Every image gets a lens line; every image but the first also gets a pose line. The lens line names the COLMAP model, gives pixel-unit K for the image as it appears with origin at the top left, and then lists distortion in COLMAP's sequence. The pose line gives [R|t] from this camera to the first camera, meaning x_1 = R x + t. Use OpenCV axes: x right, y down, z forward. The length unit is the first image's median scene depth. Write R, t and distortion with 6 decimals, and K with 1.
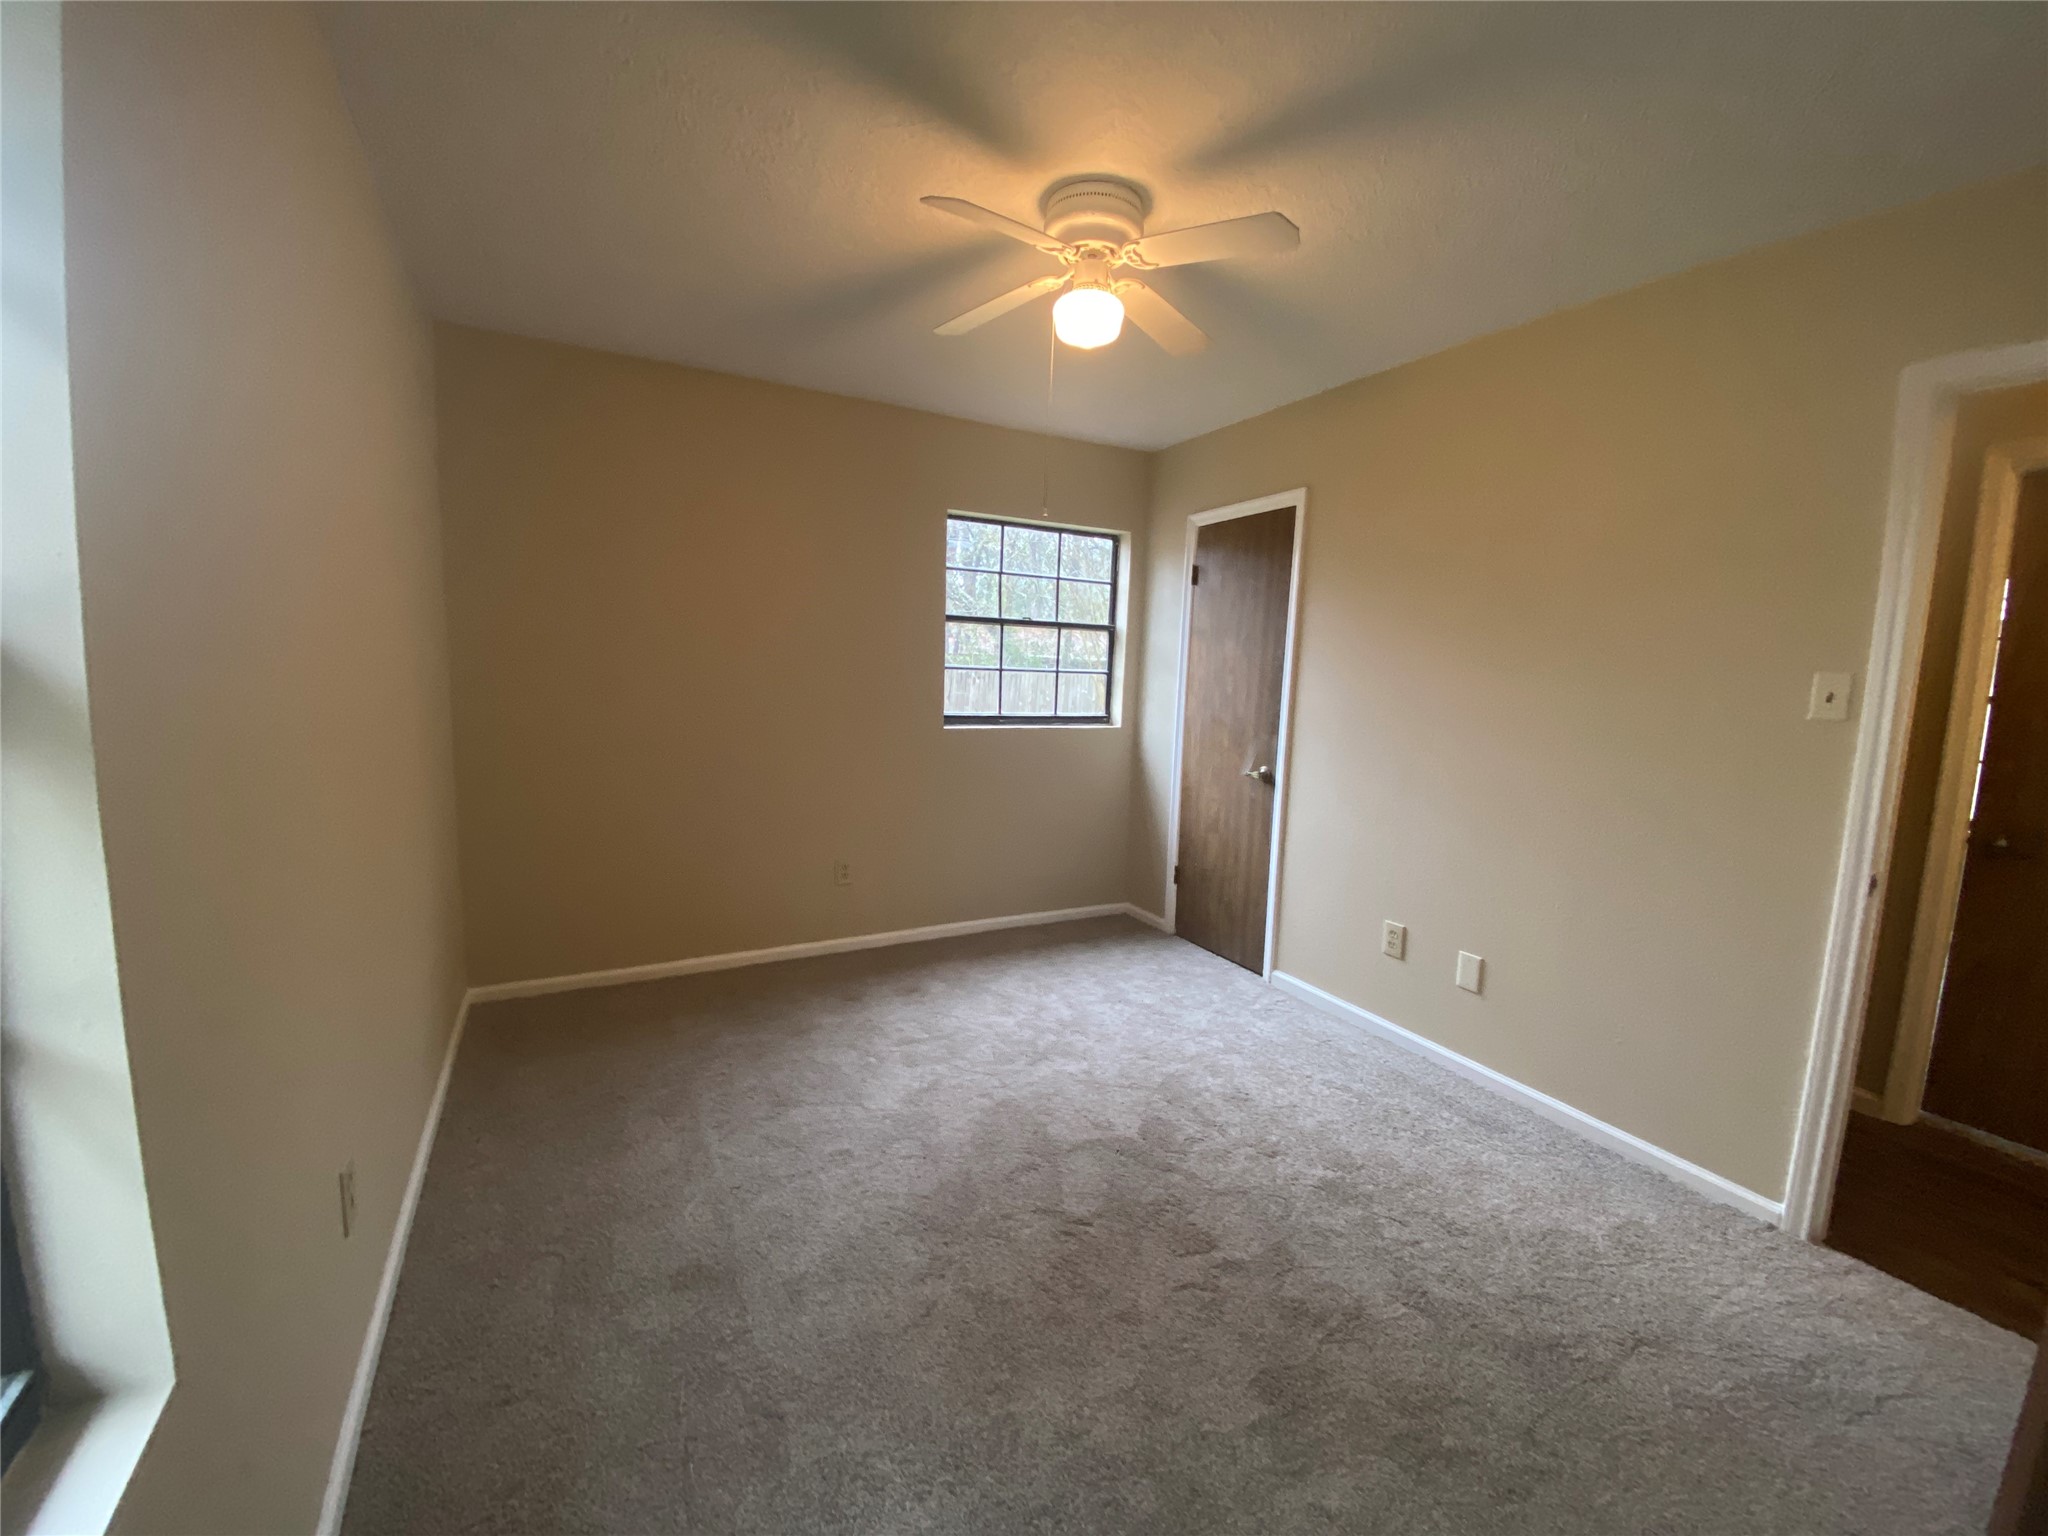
lens RADIAL K [[828.3, 0, 1016.6], [0, 828.3, 762.2], [0, 0, 1]] dist [0.052395, -0.033162]
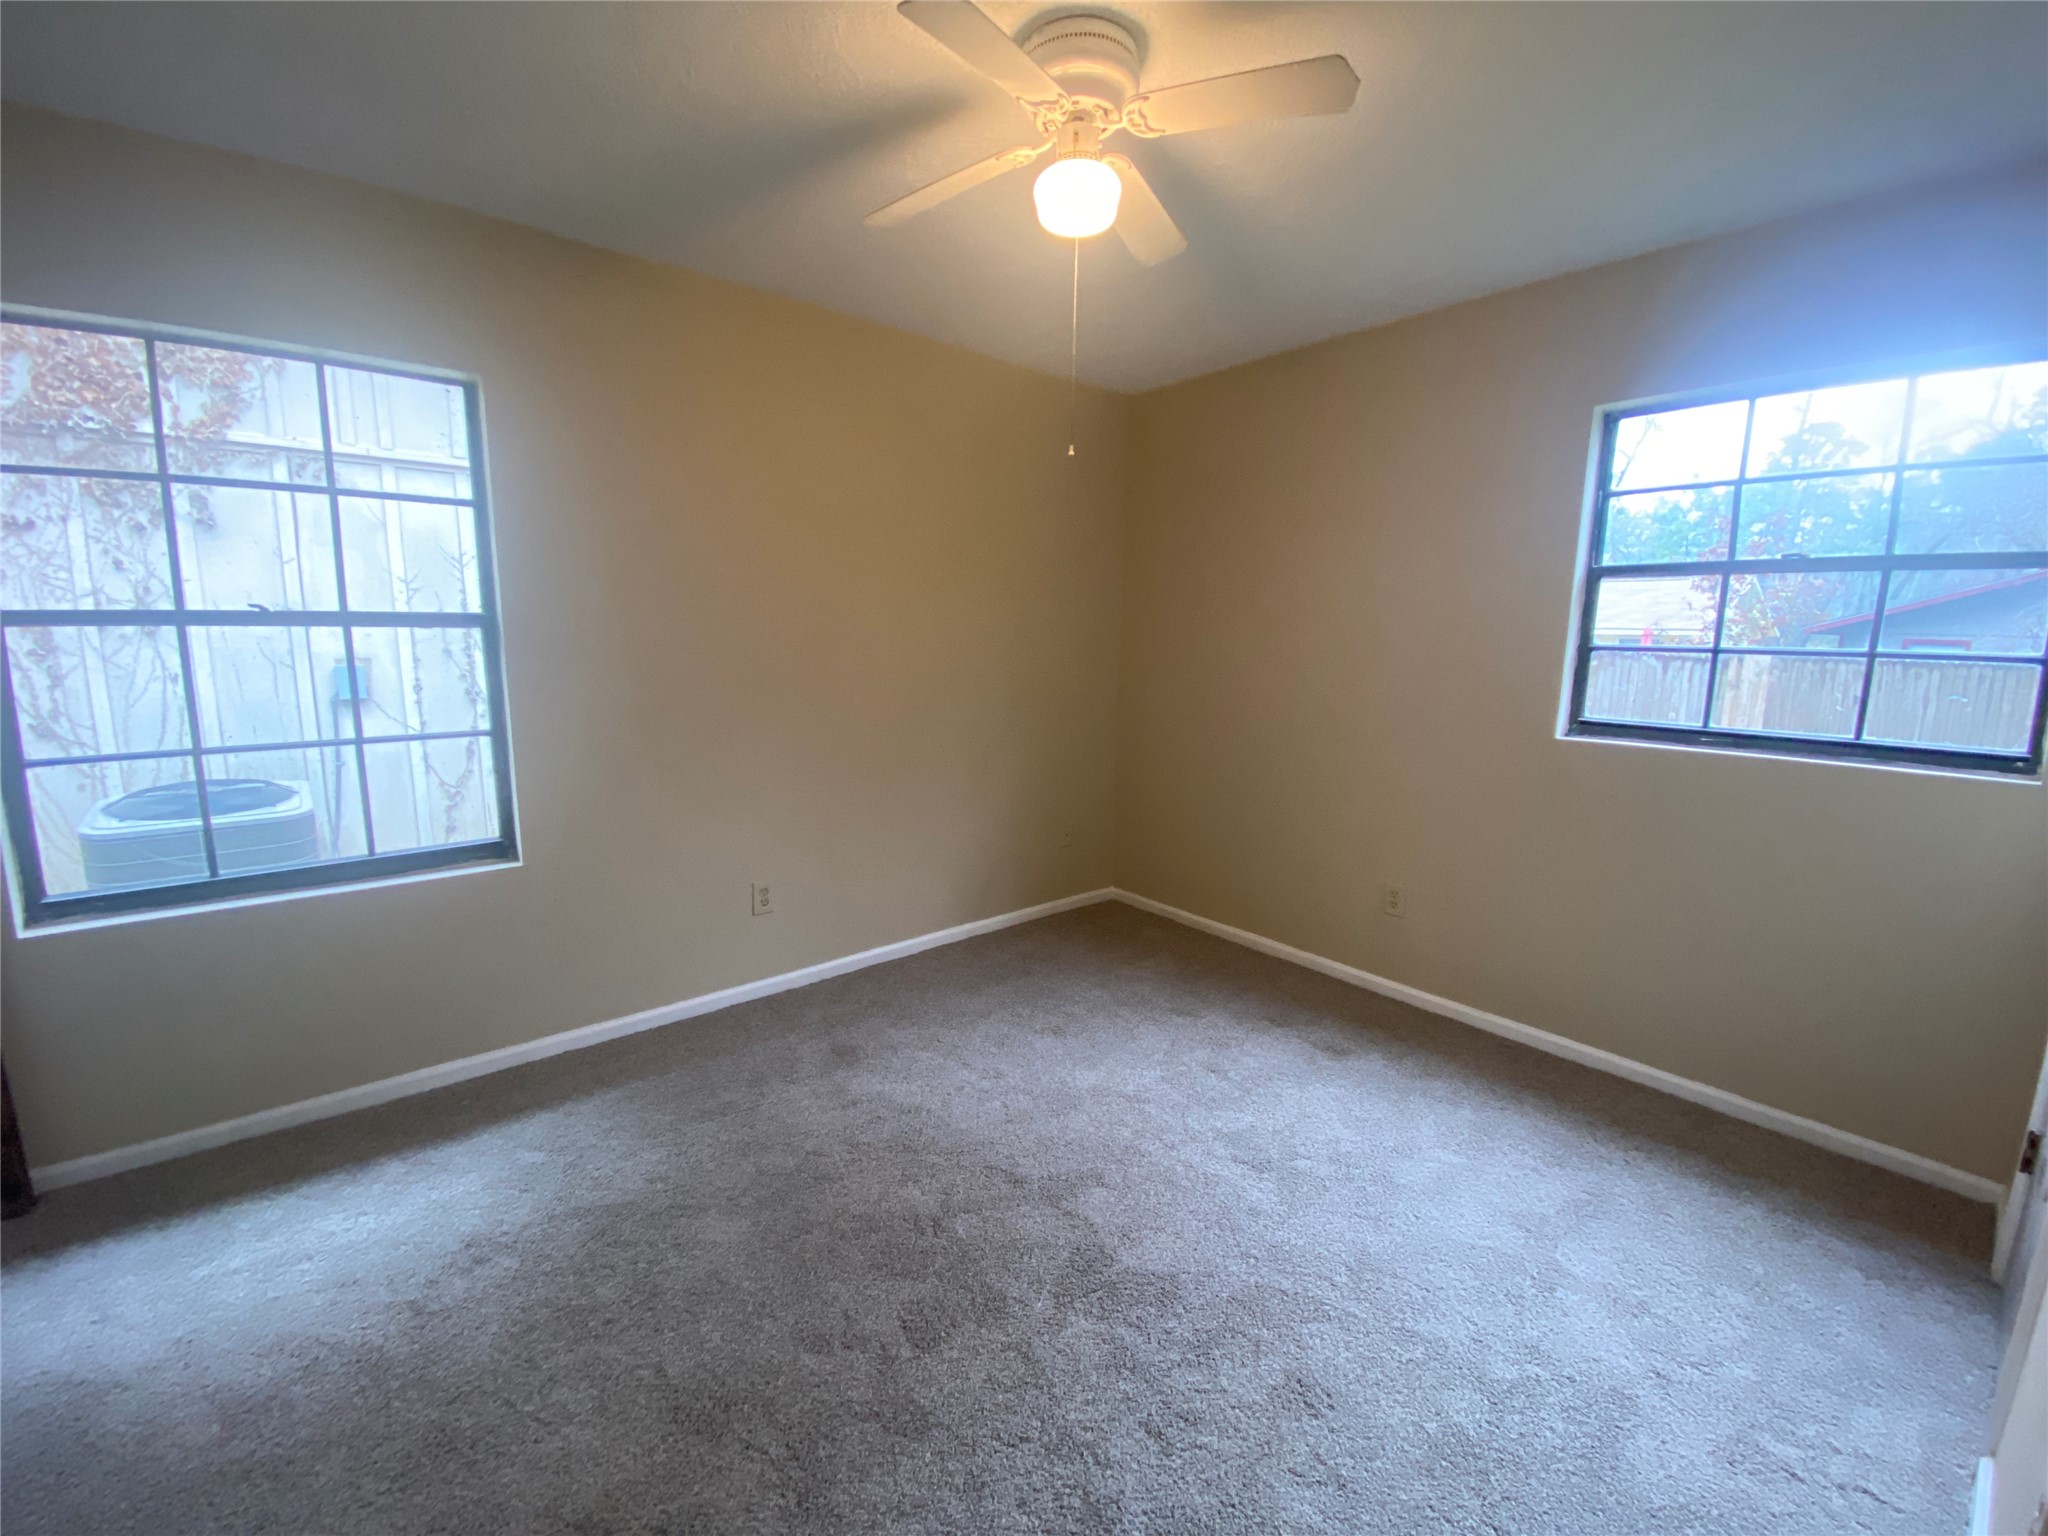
lens RADIAL K [[828.3, 0, 1016.6], [0, 828.3, 762.2], [0, 0, 1]] dist [0.052395, -0.033162]
pose [[0.204187, 0.115907, -0.972046, 0.589821], [-0.126791, 0.987733, 0.091144, -0.034410], [0.970686, 0.104636, 0.216378, 0.524741]]
